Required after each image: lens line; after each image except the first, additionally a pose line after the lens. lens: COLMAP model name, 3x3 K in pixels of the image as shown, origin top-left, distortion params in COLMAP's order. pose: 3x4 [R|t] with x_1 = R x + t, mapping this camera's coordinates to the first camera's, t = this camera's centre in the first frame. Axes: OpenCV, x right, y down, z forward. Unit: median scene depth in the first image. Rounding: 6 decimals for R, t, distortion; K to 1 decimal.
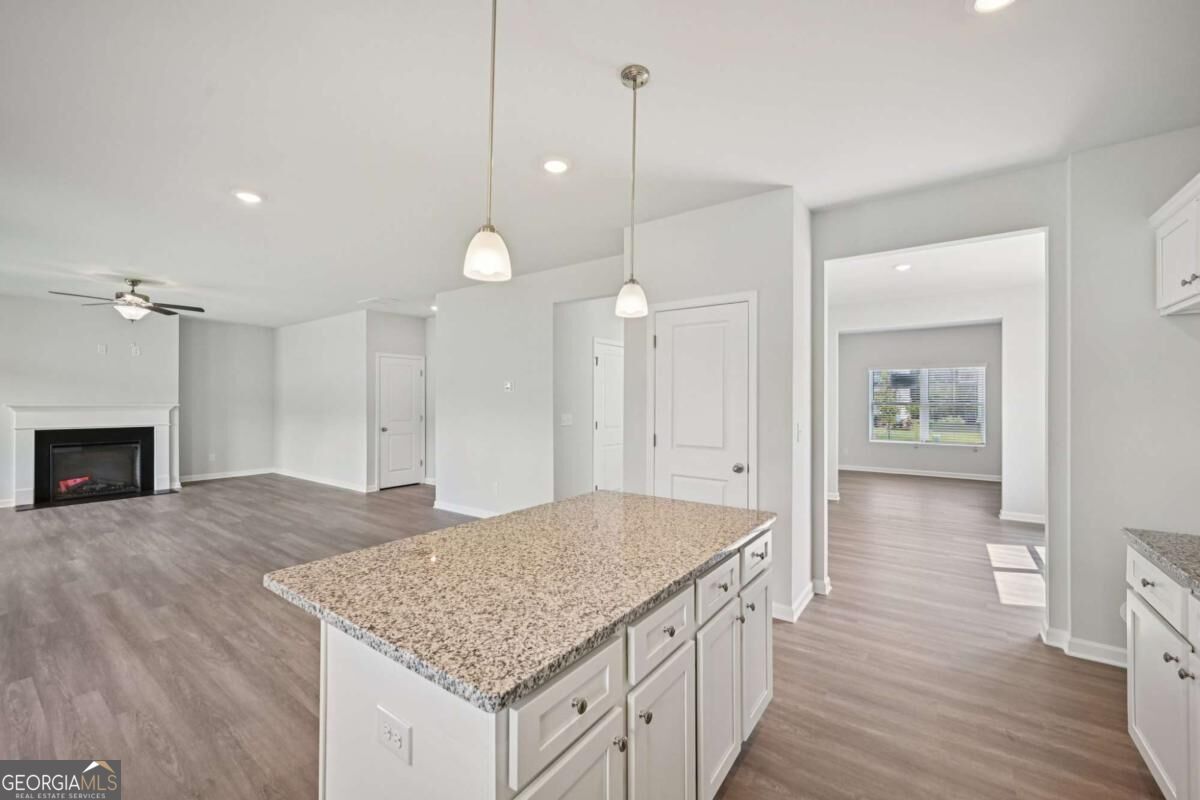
lens RADIAL K [[479.7, 0, 601.0], [0, 479.7, 408.7], [0, 0, 1]] dist [0.001217, -0.000456]
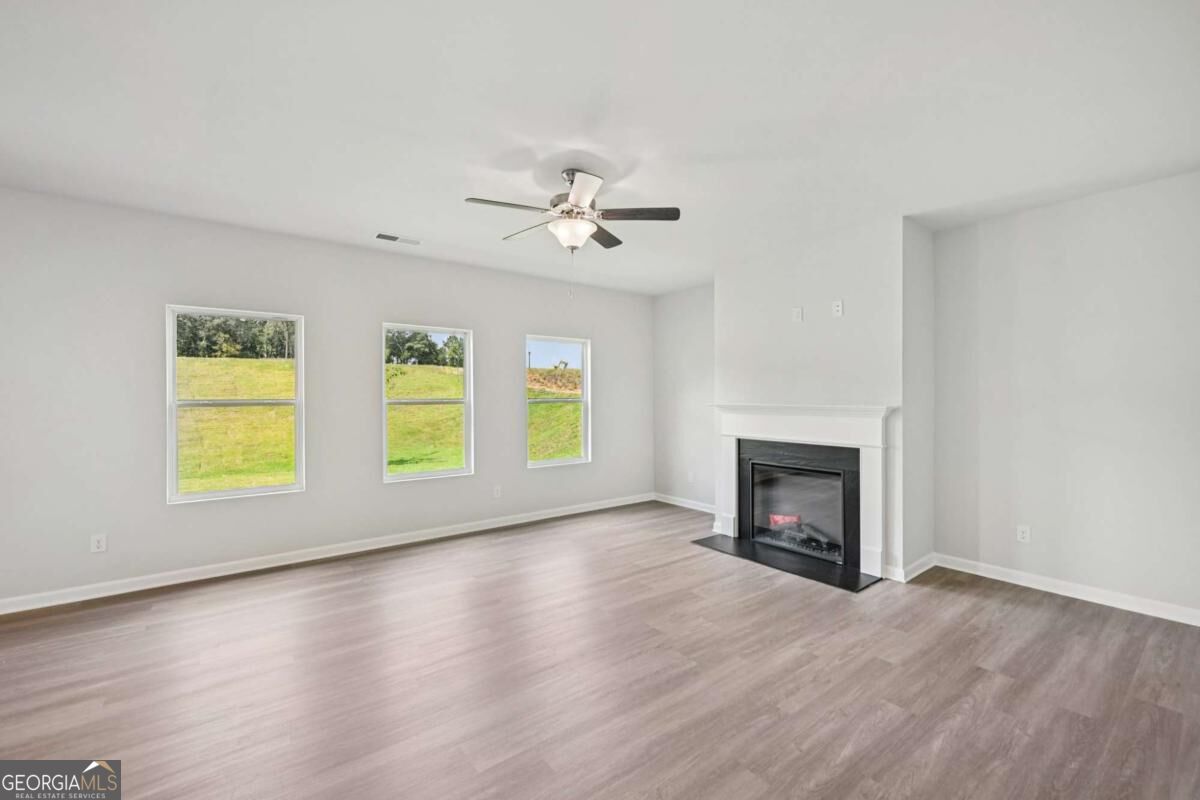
lens RADIAL K [[499.3, 0, 600.5], [0, 499.3, 395.9], [0, 0, 1]] dist [-0.003511, 0.001370]
pose [[-0.271694, -0.003106, -0.962379, -0.441594], [-0.014655, 0.999892, 0.000910, -0.020807], [0.962272, 0.014351, -0.271711, 1.155264]]
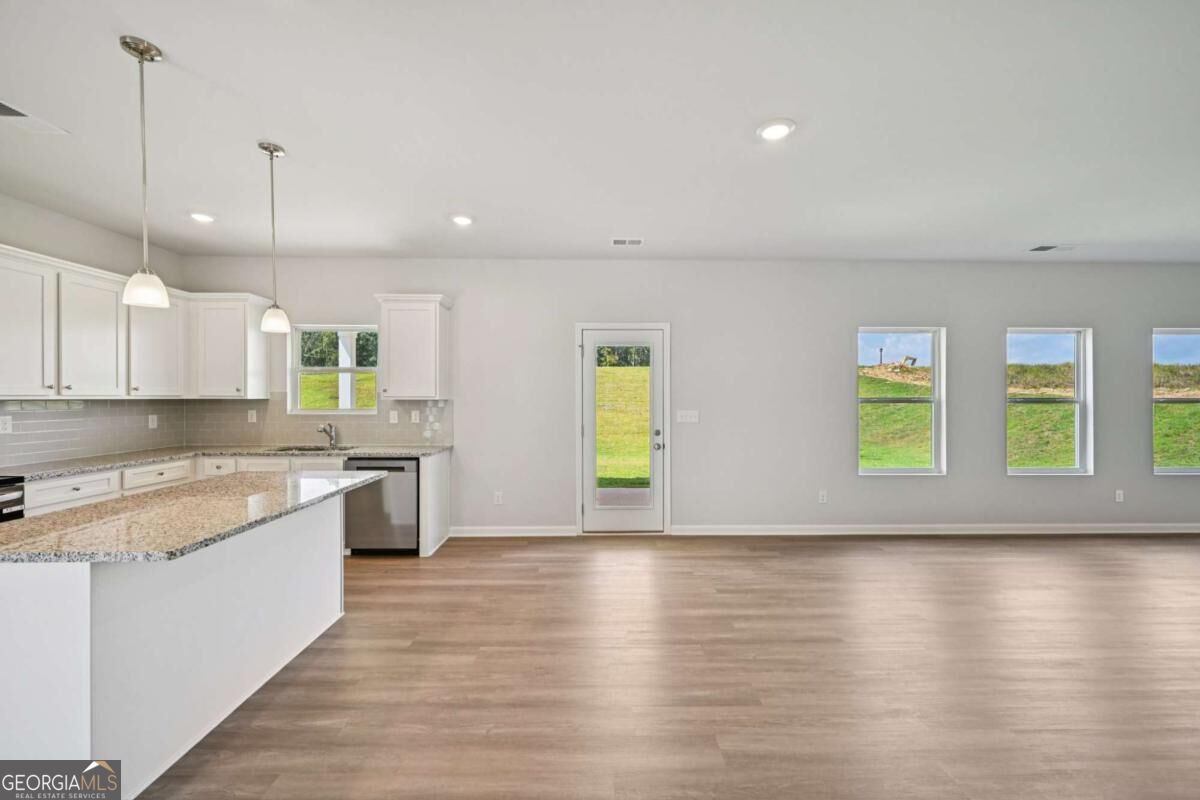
lens RADIAL K [[479.7, 0, 600.6], [0, 479.7, 398.5], [0, 0, 1]] dist [0.001217, -0.000456]
pose [[-0.795435, -0.000692, -0.606038, -0.026008], [-0.012466, 0.999806, 0.015220, -0.012383], [0.605910, 0.019661, -0.795290, 0.819860]]
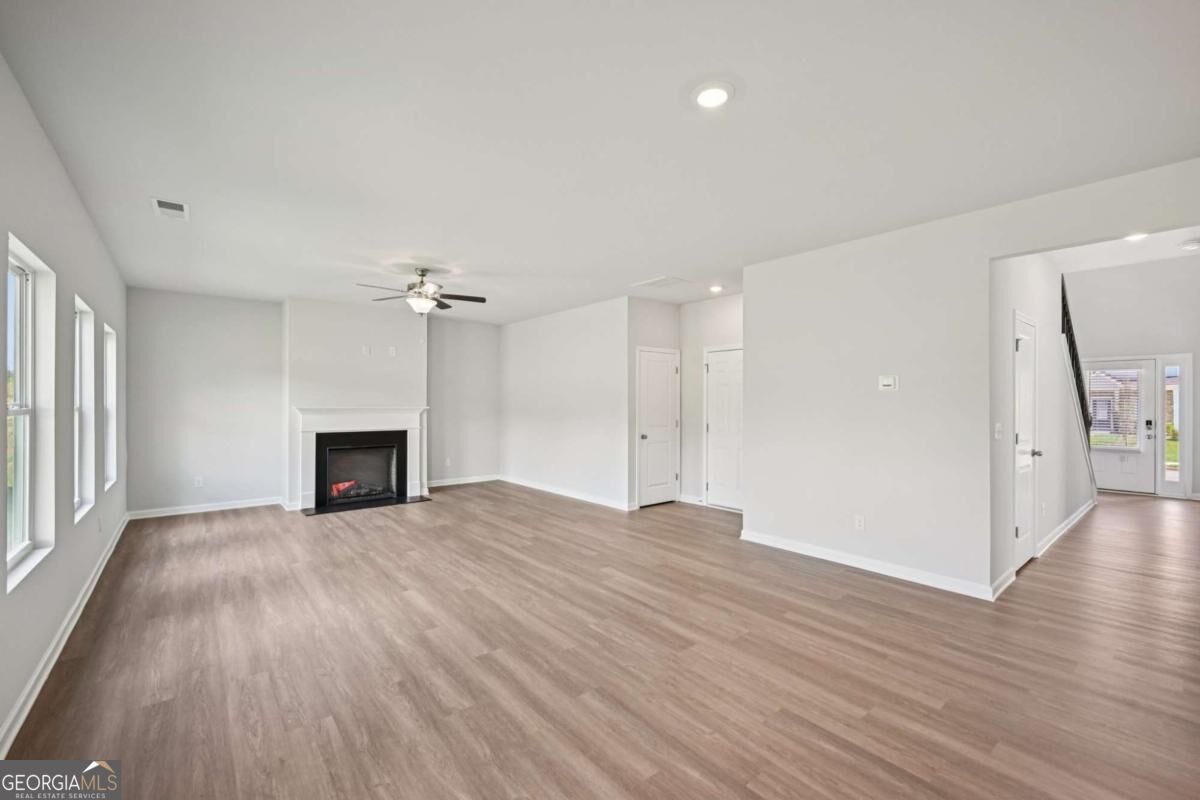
lens RADIAL K [[499.3, 0, 605.4], [0, 499.3, 414.5], [0, 0, 1]] dist [-0.003511, 0.001370]
pose [[0.970851, 0.004002, -0.239652, -0.408000], [-0.002039, 0.999962, 0.008438, -0.004244], [0.239676, -0.007703, 0.970822, 0.169145]]
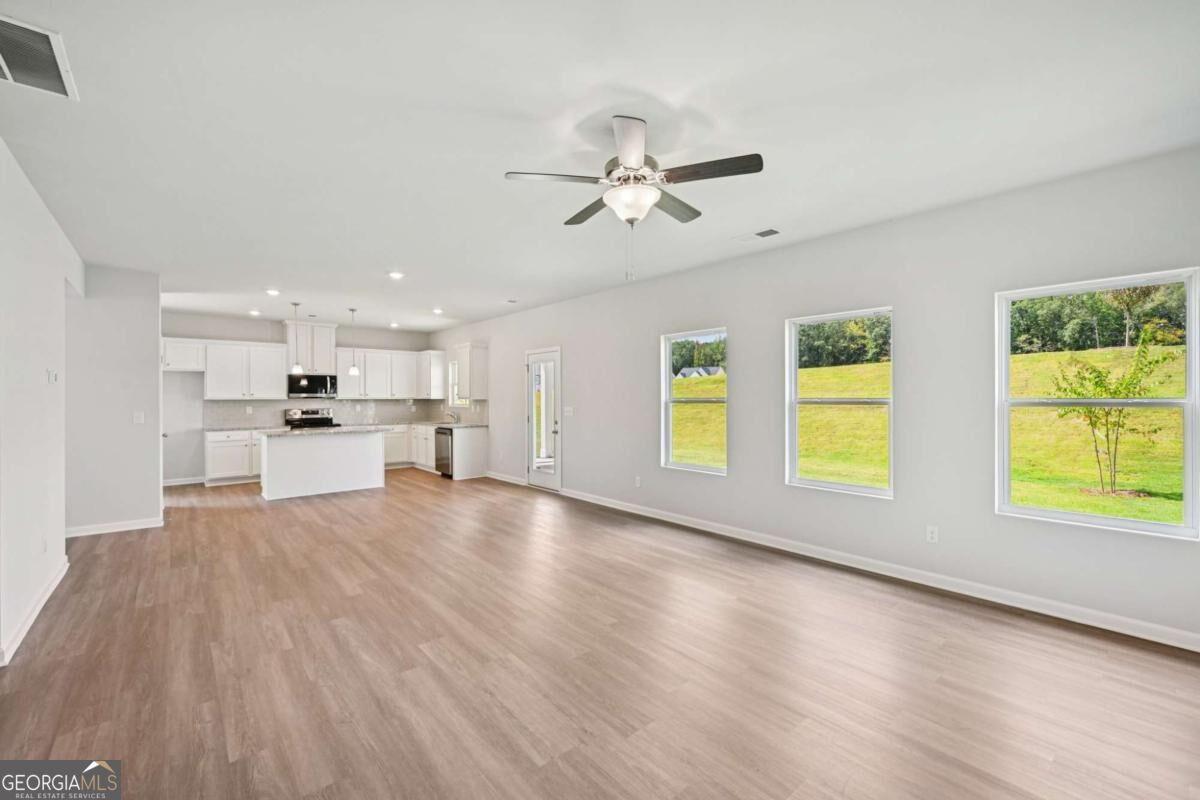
lens RADIAL K [[499.3, 0, 603.9], [0, 499.3, 398.9], [0, 0, 1]] dist [-0.003511, 0.001370]
pose [[-0.975486, -0.000519, 0.220060, -1.034064], [0.004170, 0.999774, 0.020842, -0.026994], [-0.220021, 0.021249, -0.975264, 1.434960]]
